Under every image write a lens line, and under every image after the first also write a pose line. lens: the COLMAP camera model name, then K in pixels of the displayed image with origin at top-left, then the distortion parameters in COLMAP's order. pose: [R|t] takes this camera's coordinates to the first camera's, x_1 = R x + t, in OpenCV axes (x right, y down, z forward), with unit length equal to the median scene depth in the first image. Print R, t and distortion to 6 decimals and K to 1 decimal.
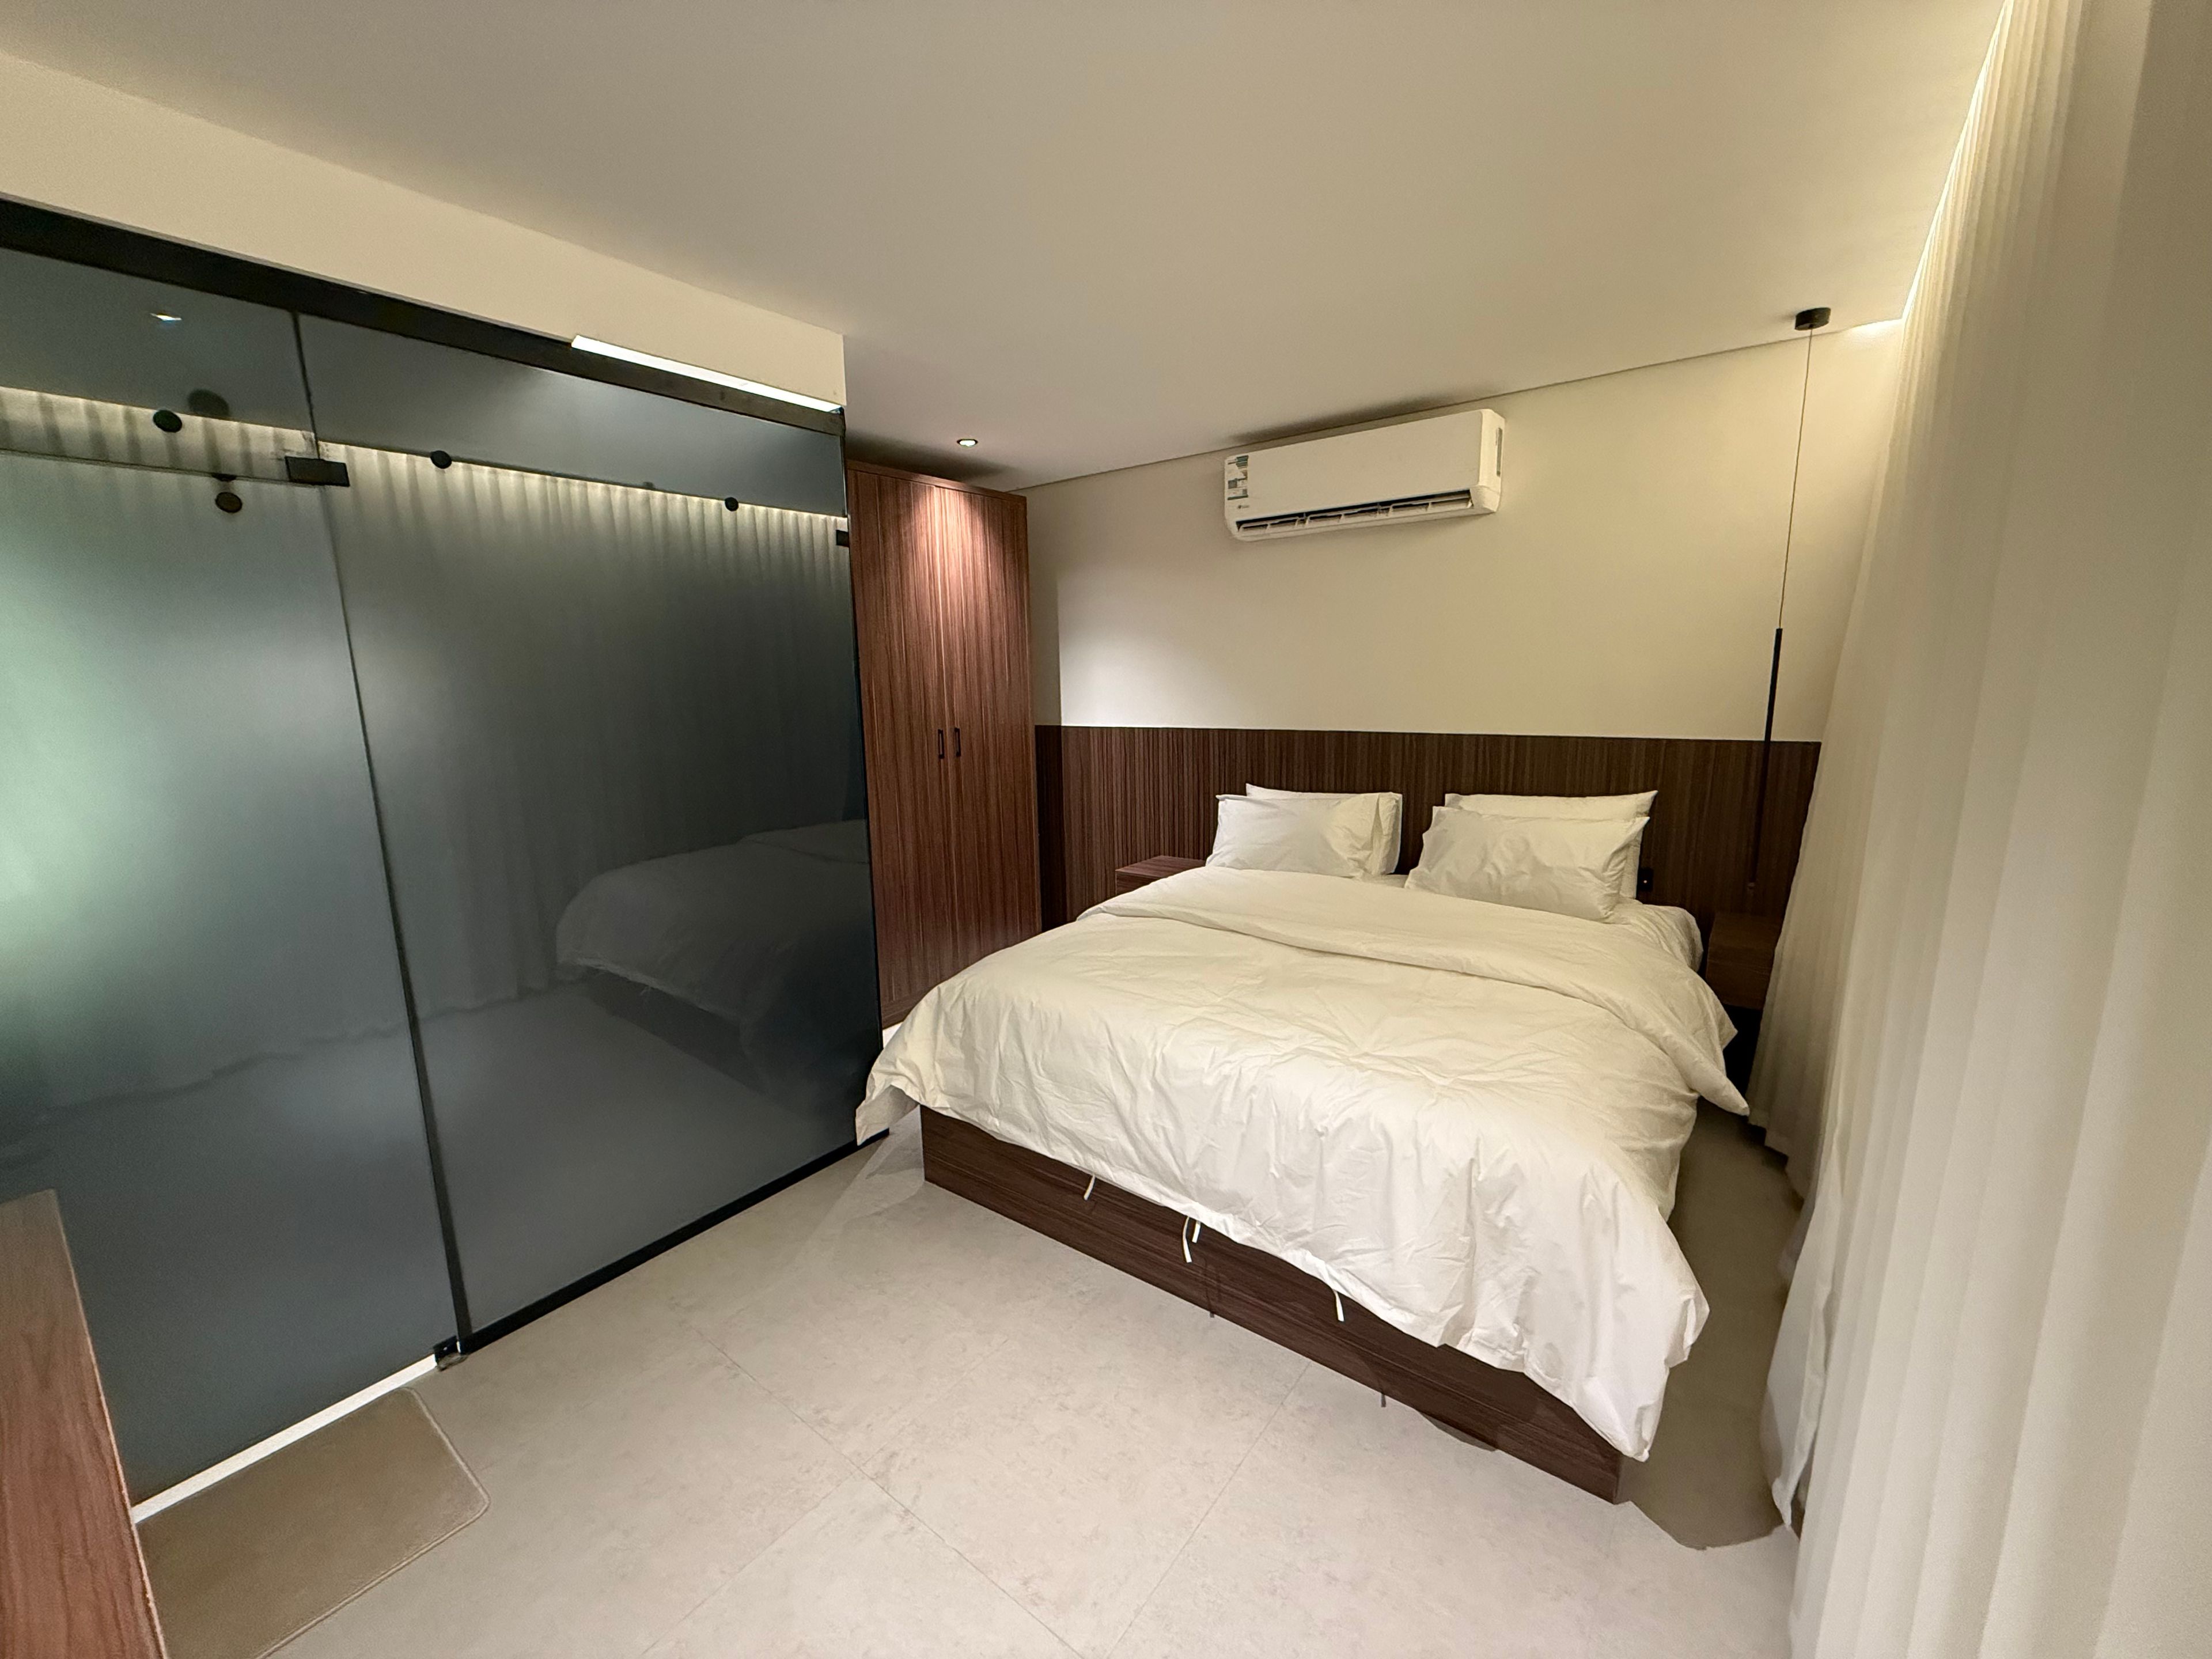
lens RADIAL K [[886.8, 0, 1108.4], [0, 886.8, 831.7], [0, 0, 1]] dist [0.001238, 0.000272]
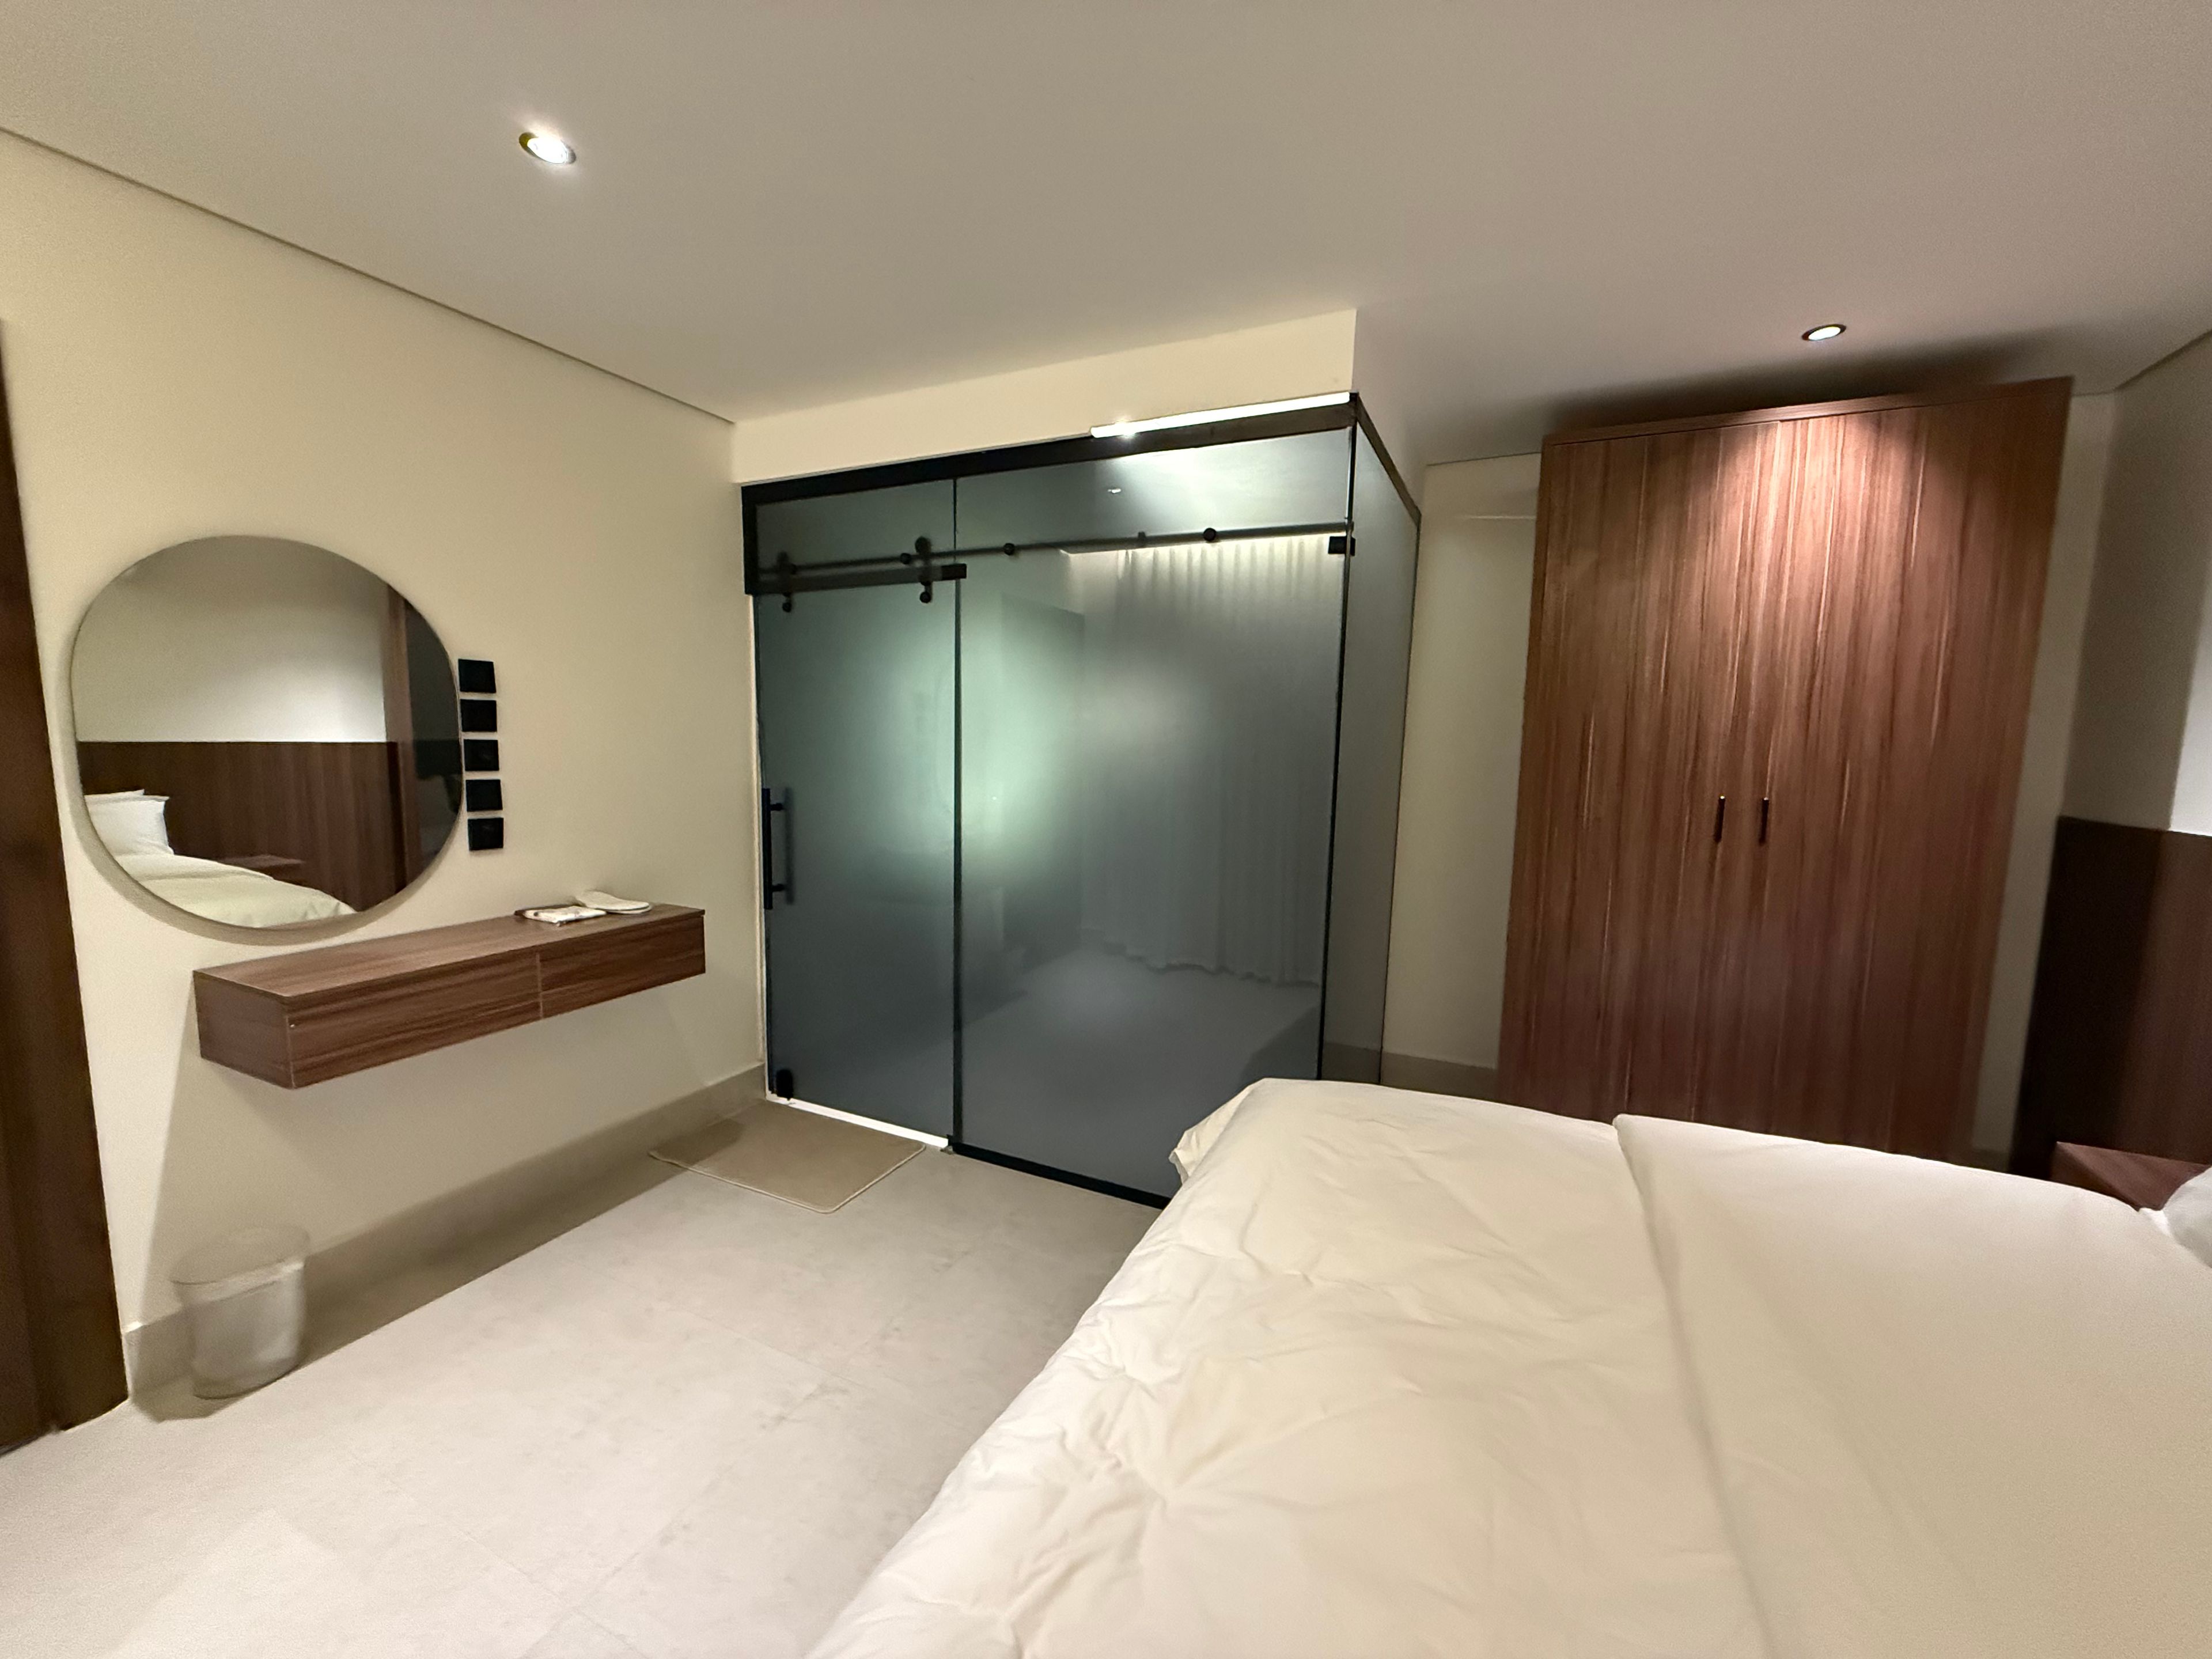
lens RADIAL K [[885.1, 0, 1096.9], [0, 885.1, 831.9], [0, 0, 1]] dist [0.000844, -0.000002]
pose [[0.197085, 0.137555, -0.970689, 0.363584], [-0.198568, 0.975188, 0.097877, -0.065322], [0.960067, 0.173457, 0.219508, 0.434352]]
